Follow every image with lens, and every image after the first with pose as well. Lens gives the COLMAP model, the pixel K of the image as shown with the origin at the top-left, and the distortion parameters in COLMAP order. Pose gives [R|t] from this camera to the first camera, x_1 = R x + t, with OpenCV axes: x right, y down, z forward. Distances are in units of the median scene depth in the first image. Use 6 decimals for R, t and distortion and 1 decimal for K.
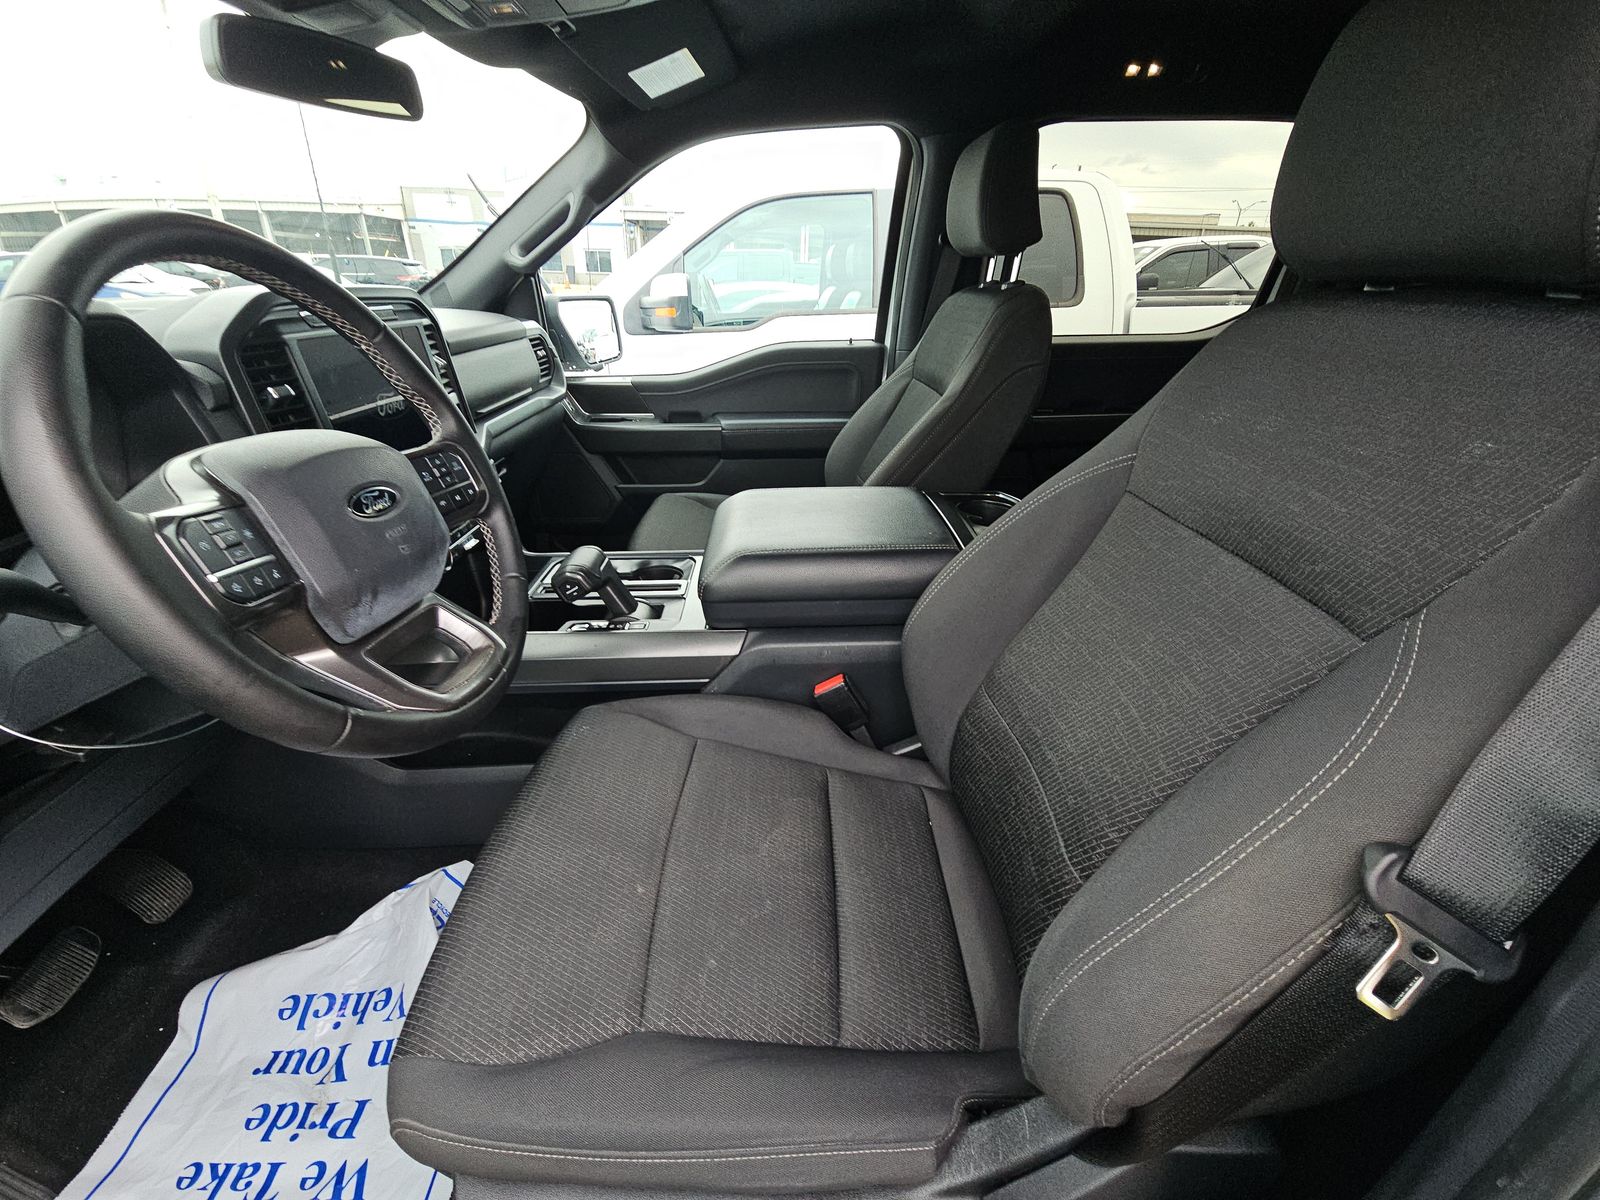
lens RADIAL K [[645.2, 0, 795.0], [0, 645.2, 600.9], [0, 0, 1]] dist [-0.009374, -0.001362]
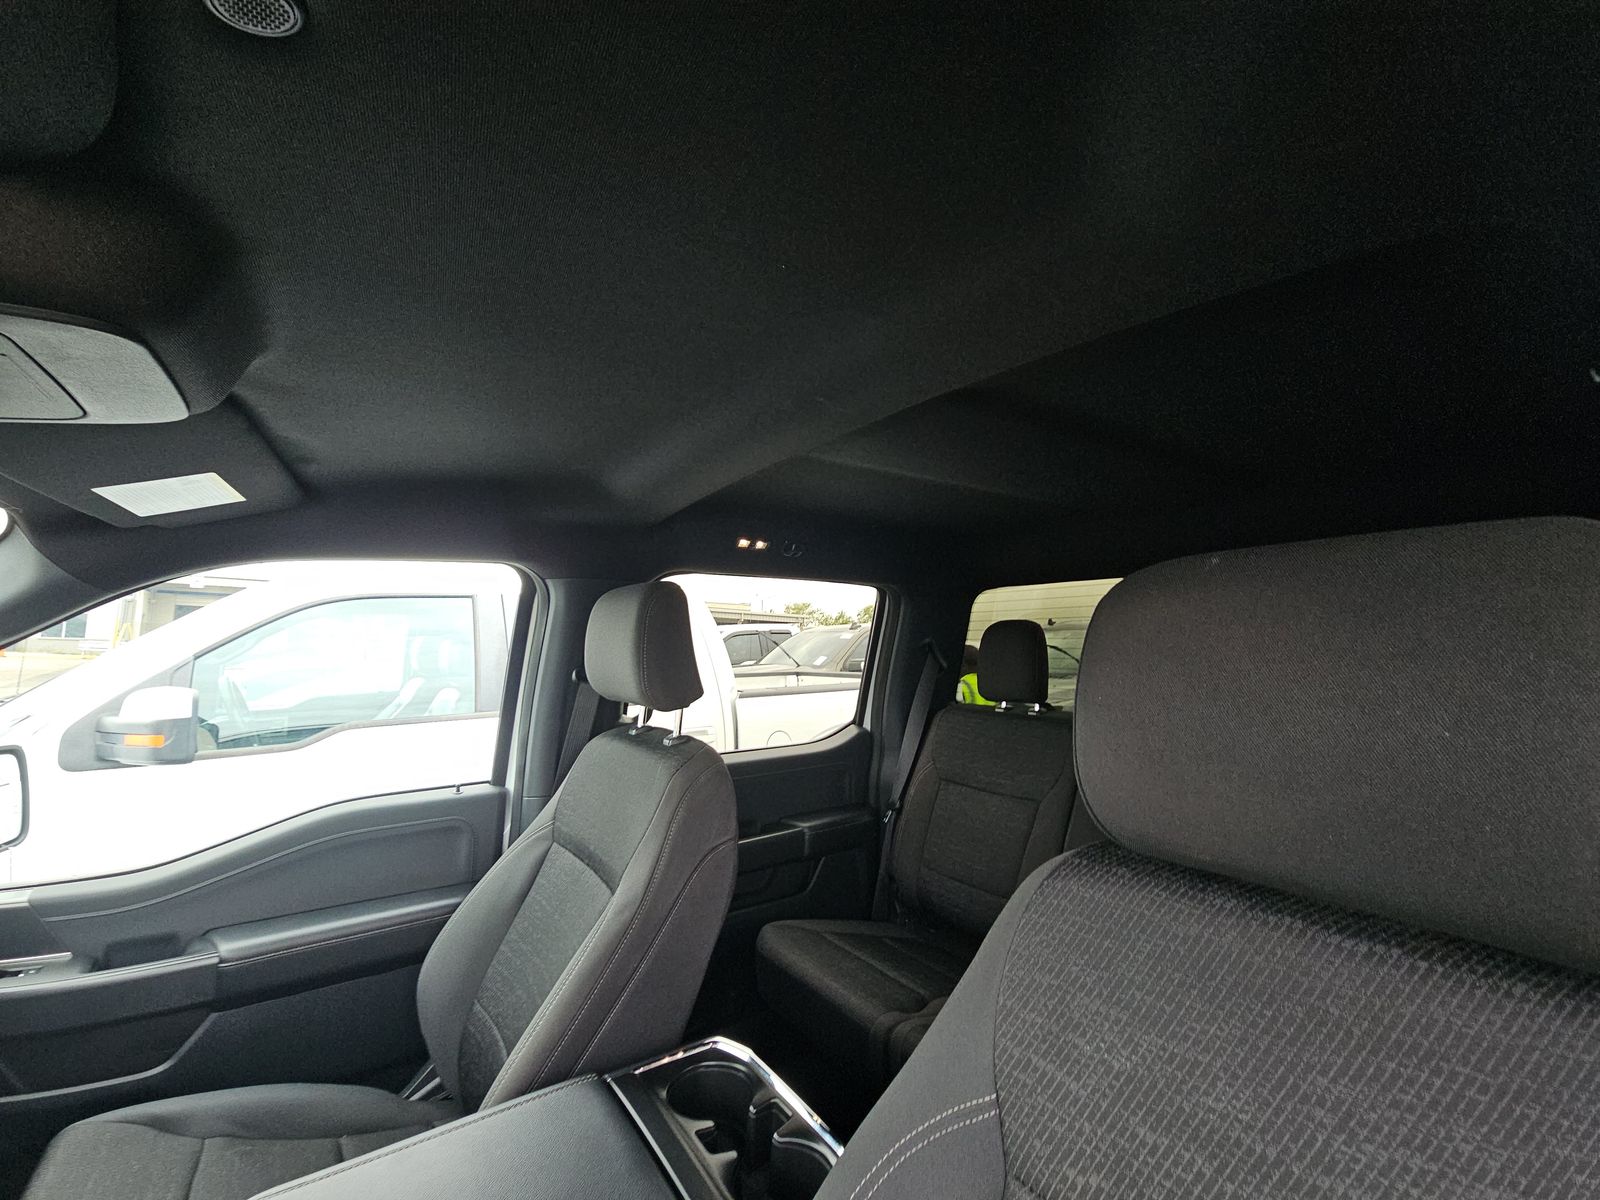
lens RADIAL K [[645.2, 0, 798.8], [0, 645.2, 608.5], [0, 0, 1]] dist [-0.009374, -0.001362]
pose [[0.829741, 0.045181, 0.556317, -0.012124], [0.239371, 0.871598, -0.427807, -0.167860], [-0.504214, 0.488135, 0.712385, 0.149996]]
